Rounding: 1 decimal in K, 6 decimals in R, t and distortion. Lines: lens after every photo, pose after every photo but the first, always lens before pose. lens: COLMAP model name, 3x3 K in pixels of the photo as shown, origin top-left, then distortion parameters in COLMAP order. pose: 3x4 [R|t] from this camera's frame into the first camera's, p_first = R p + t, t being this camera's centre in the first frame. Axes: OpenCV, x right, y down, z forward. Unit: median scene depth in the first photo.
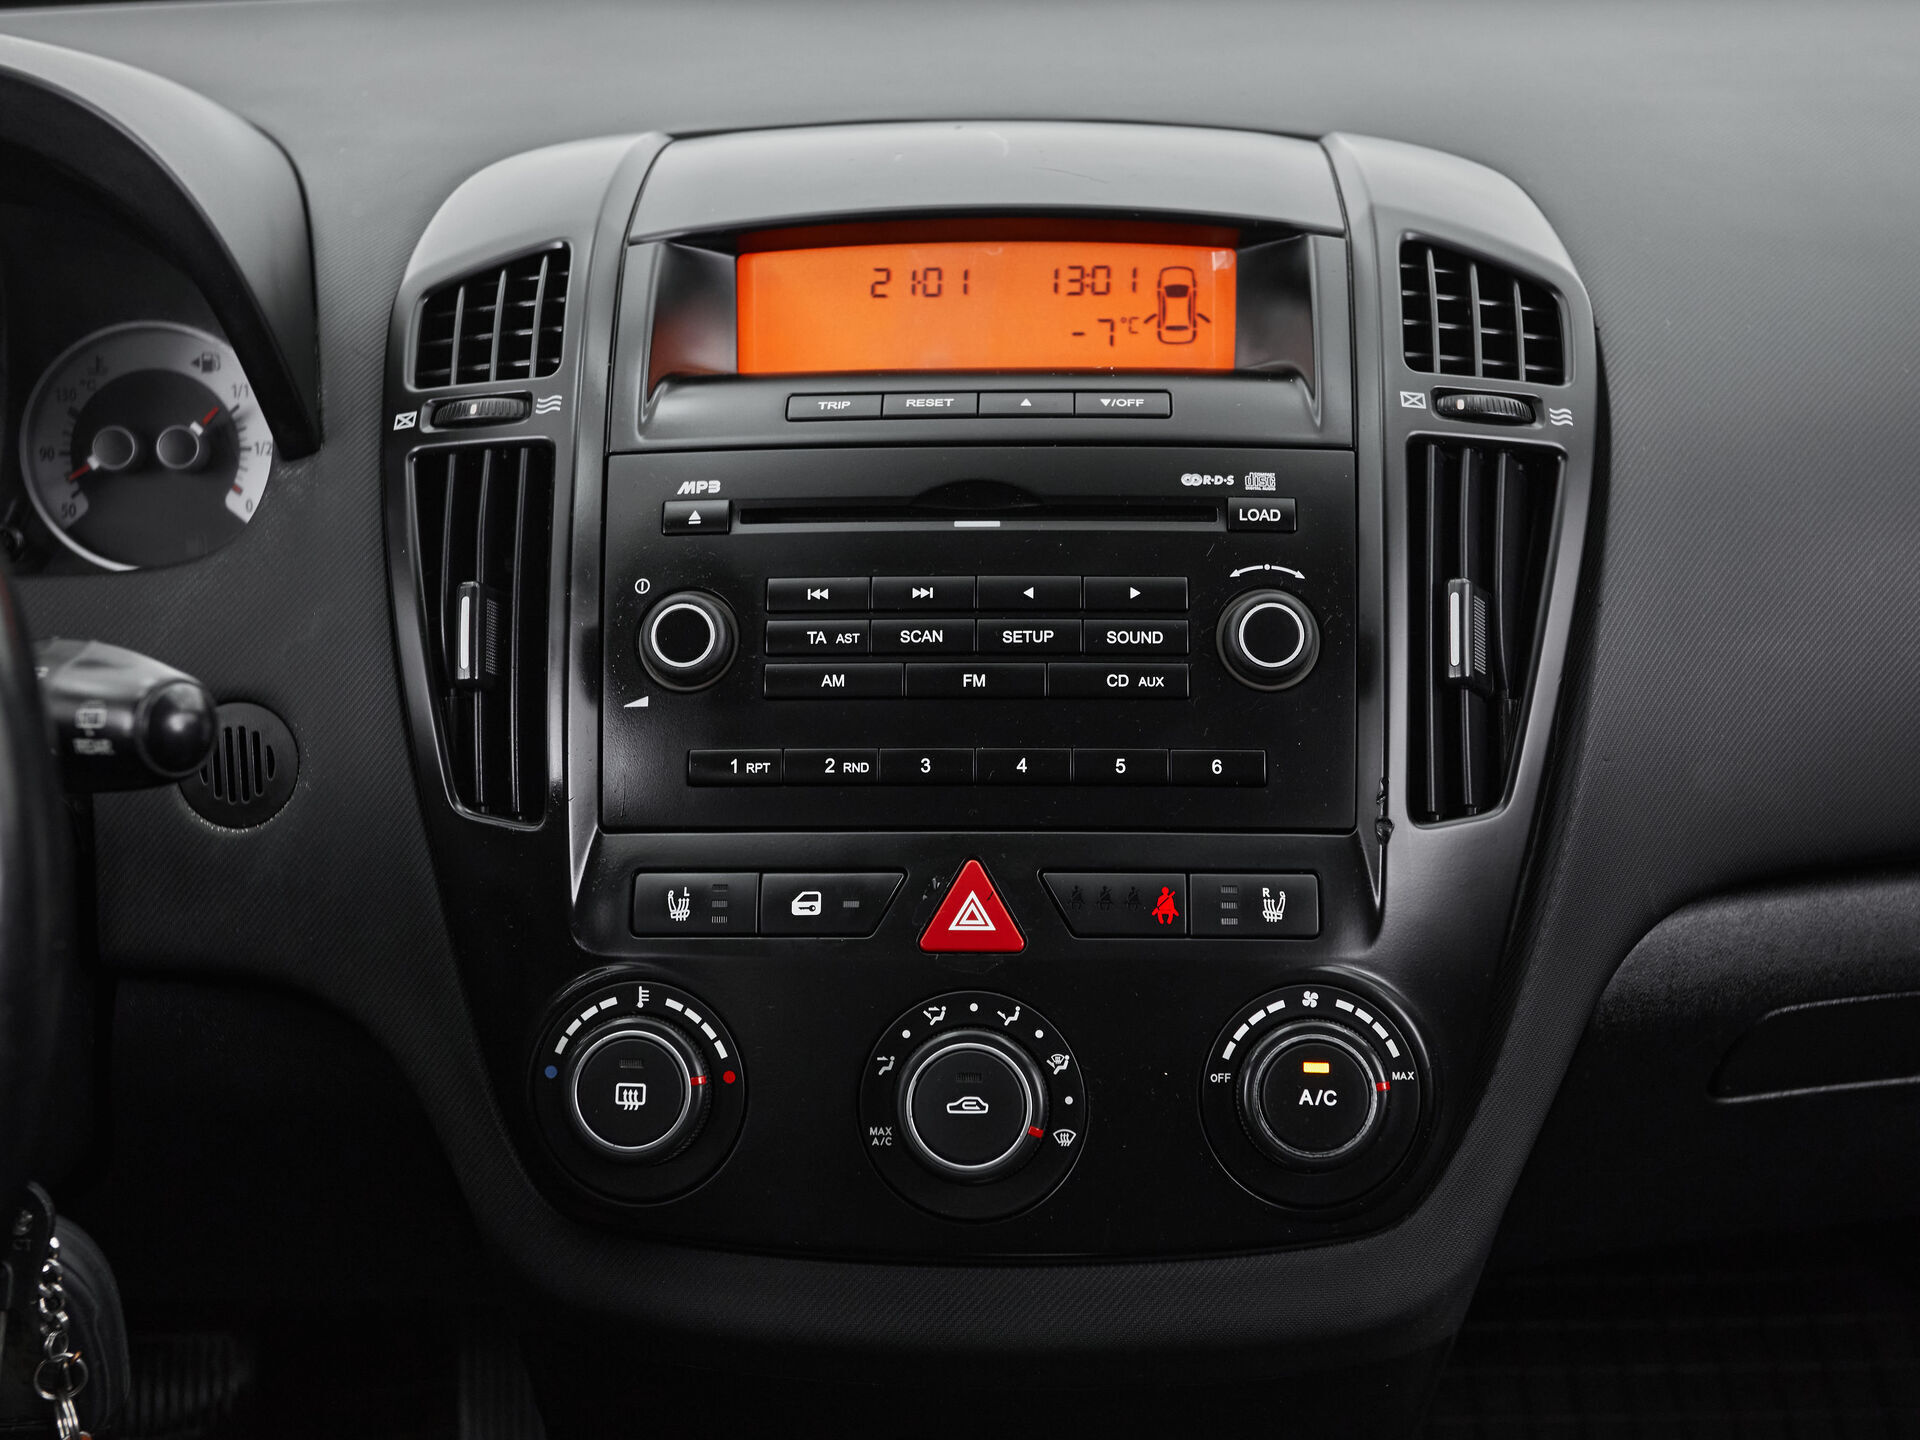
lens RADIAL K [[2518.6, 0, 957.6], [0, 2518.6, 684.7], [0, 0, 1]] dist [0.029886, 0.000000]
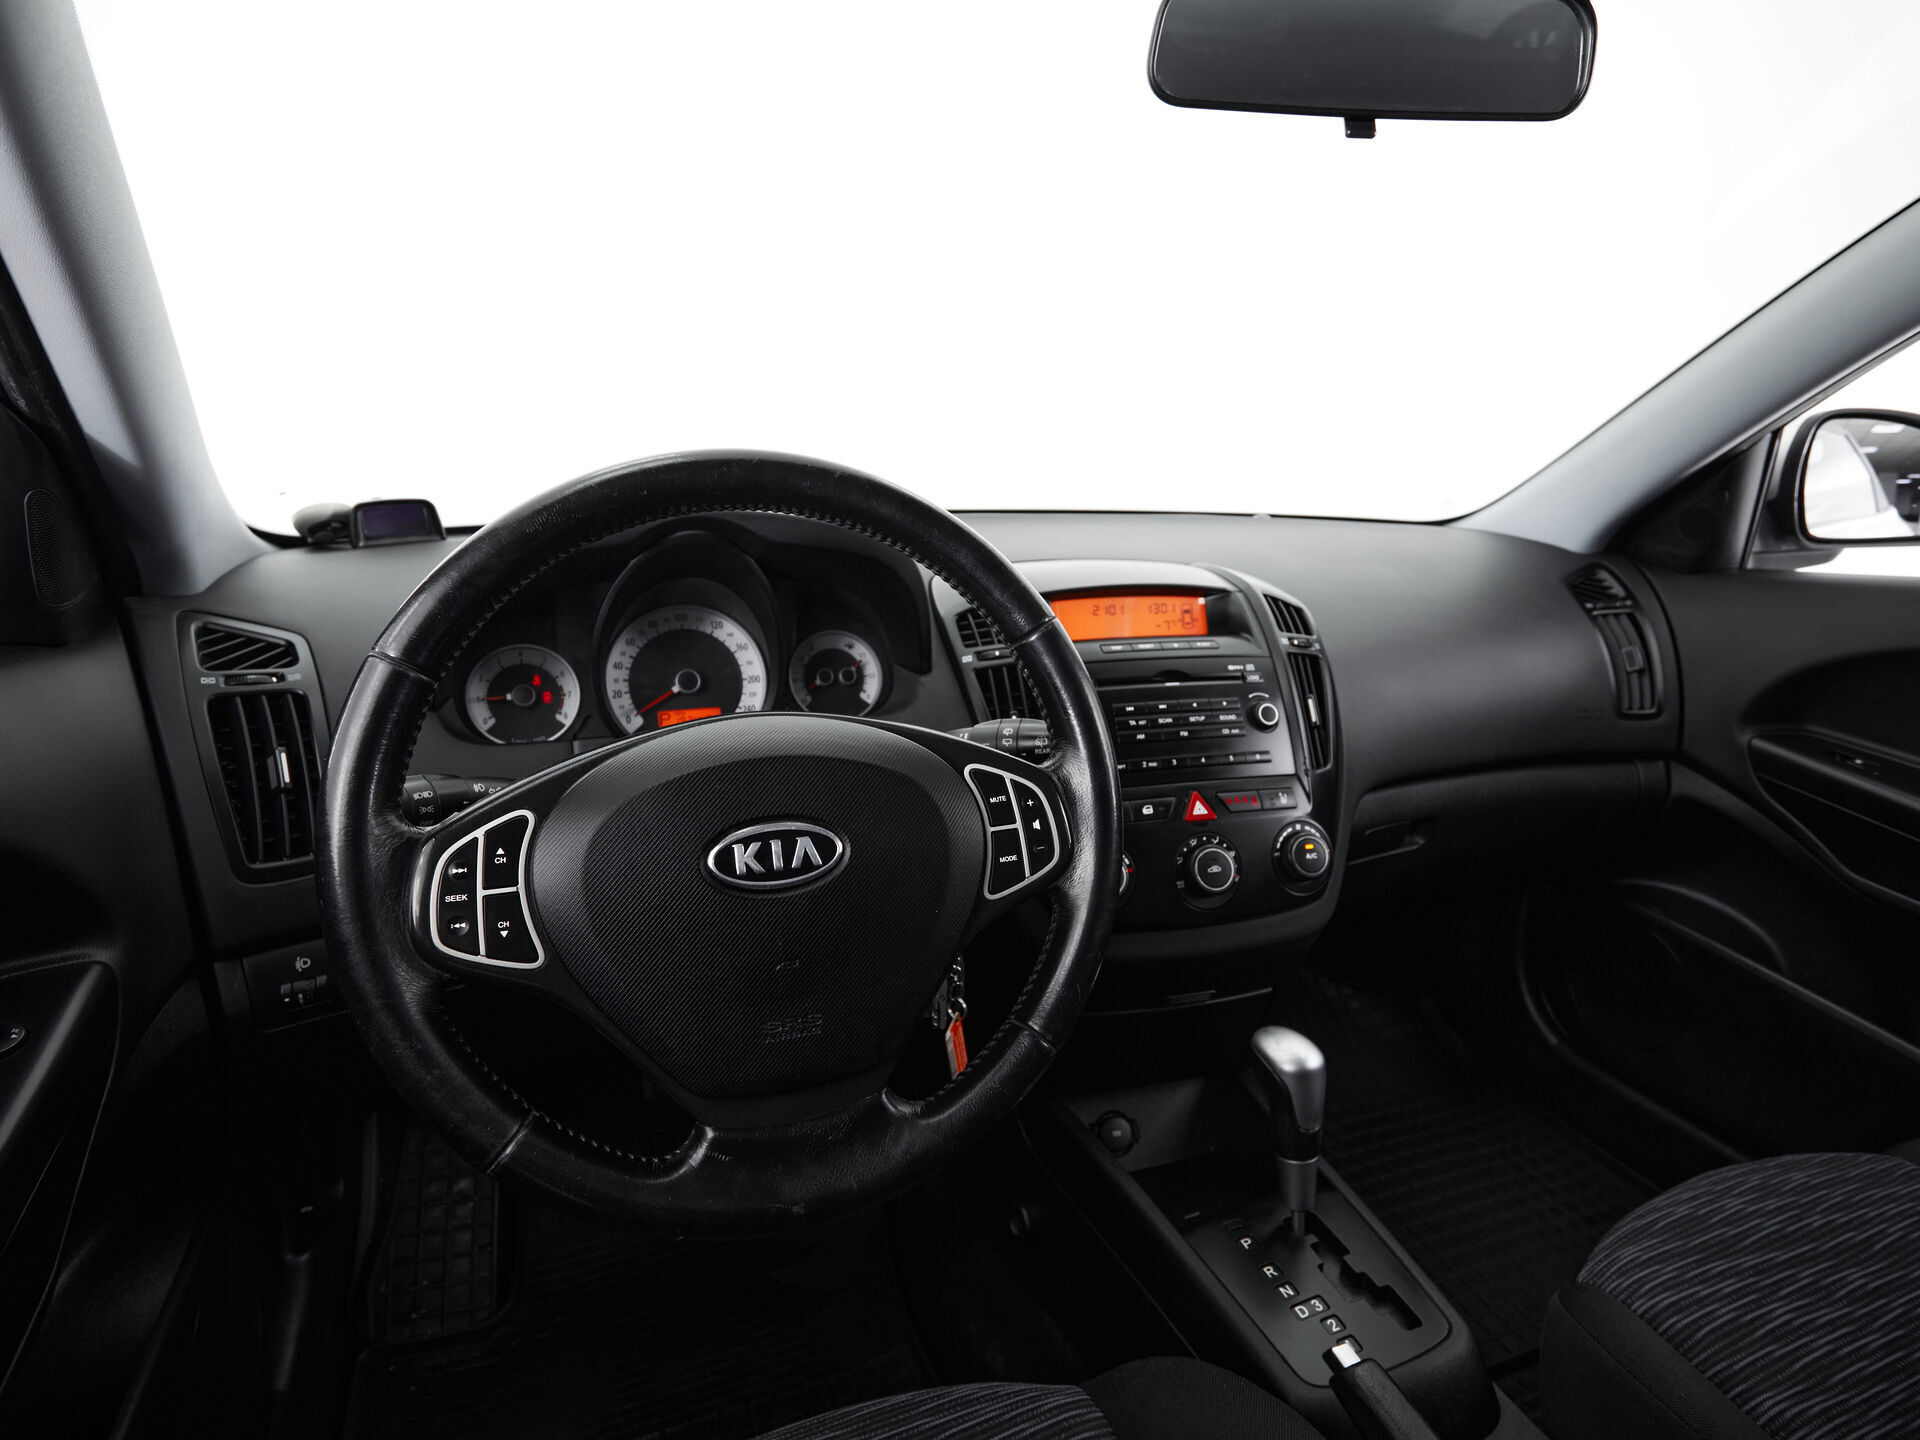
lens RADIAL K [[1013.1, 0, 990.8], [0, 1013.1, 723.3], [0, 0, 1]] dist [-0.001170, -0.005612]
pose [[0.949239, -0.049896, 0.310574, -0.584172], [0.076011, 0.994464, -0.072552, 0.055687], [-0.305234, 0.092477, 0.947776, -0.092452]]
